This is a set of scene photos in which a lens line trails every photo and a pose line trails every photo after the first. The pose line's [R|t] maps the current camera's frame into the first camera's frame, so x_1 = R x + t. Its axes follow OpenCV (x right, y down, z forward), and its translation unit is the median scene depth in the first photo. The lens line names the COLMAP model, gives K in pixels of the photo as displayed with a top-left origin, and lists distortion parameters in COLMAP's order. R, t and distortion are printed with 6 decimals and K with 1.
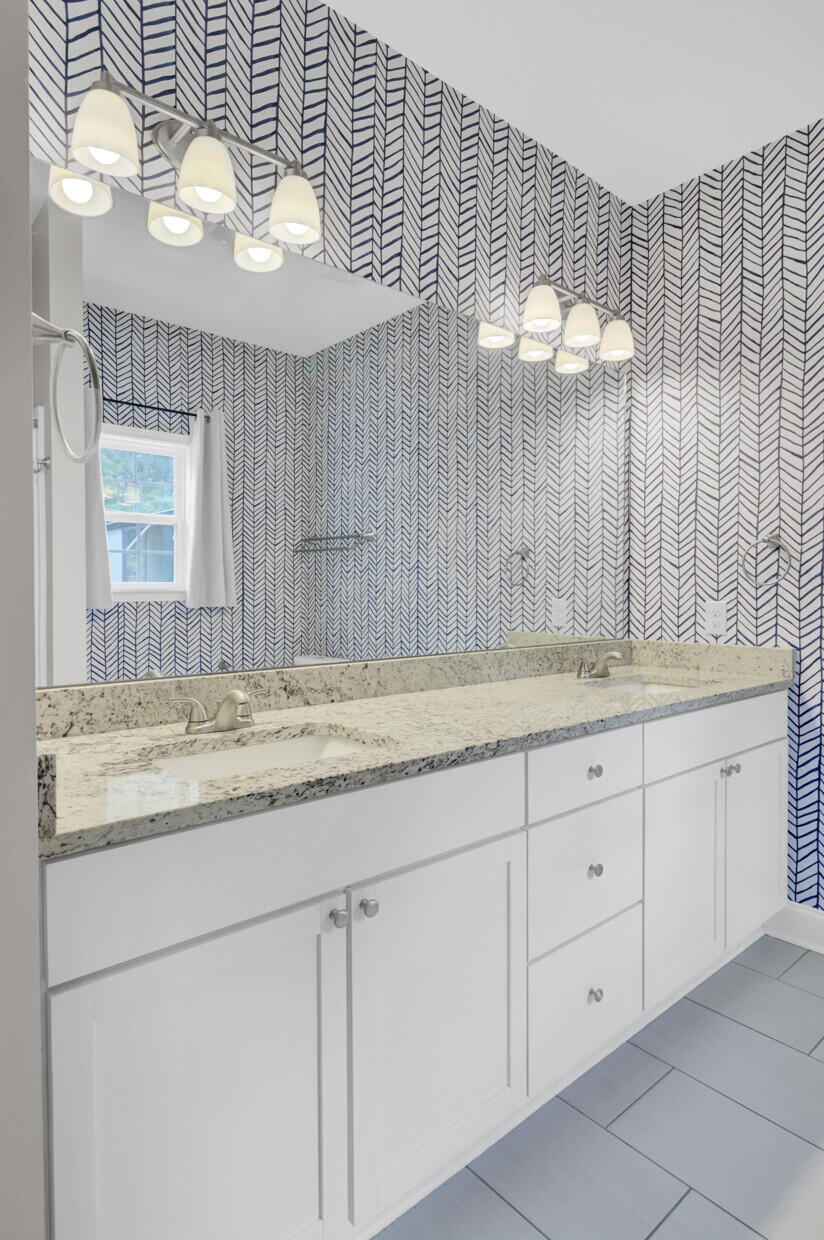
lens RADIAL K [[675.9, 0, 412.0], [0, 675.9, 620.0], [0, 0, 1]] dist [-0.012868, -0.000239]
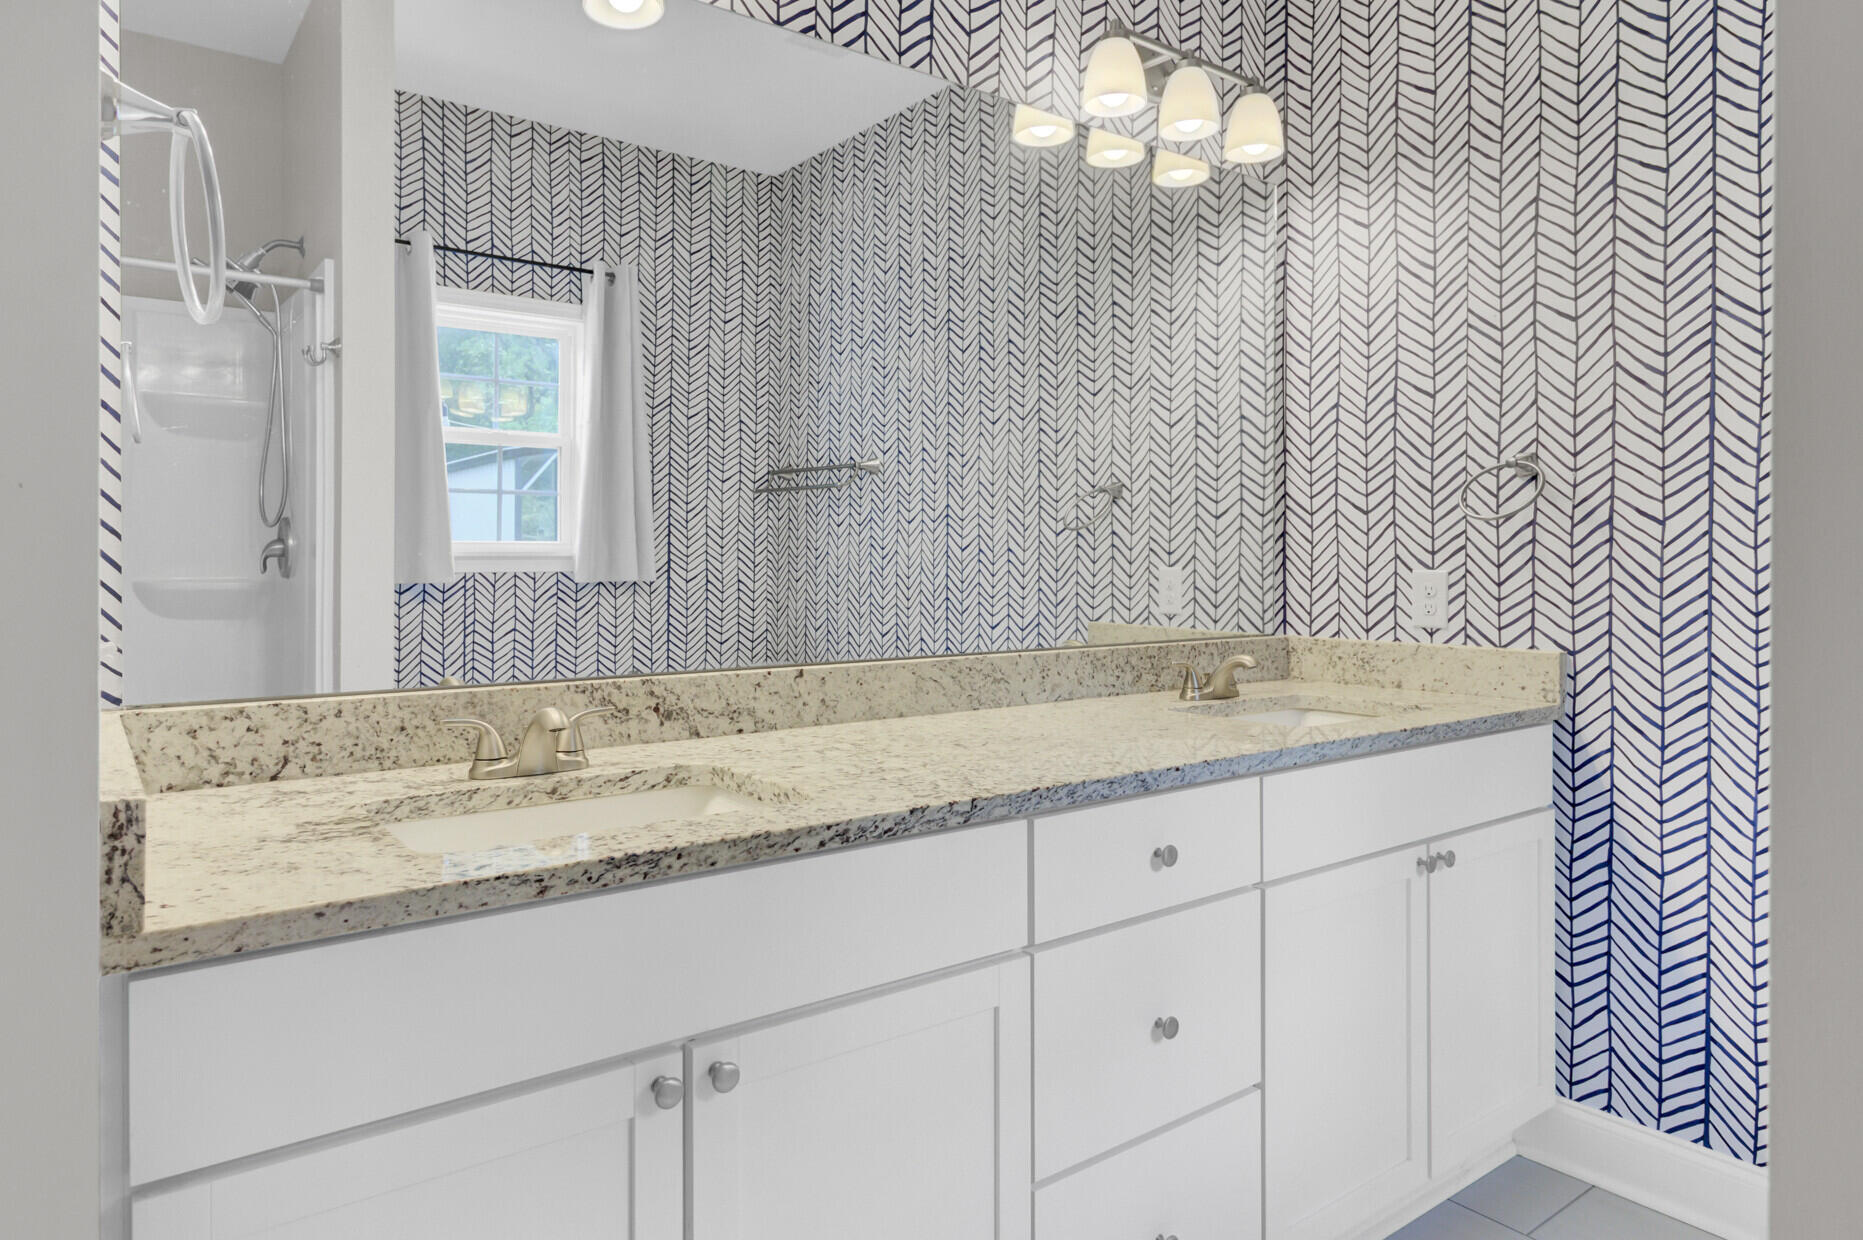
lens RADIAL K [[1108.6, 0, 930.9], [0, 1108.6, 589.2], [0, 0, 1]] dist [-0.006655, -0.001538]
pose [[0.997186, 0.002820, -0.074911, 0.098001], [-0.004302, 0.999798, -0.019631, 0.009585], [0.074841, 0.019898, 0.996997, 0.019919]]
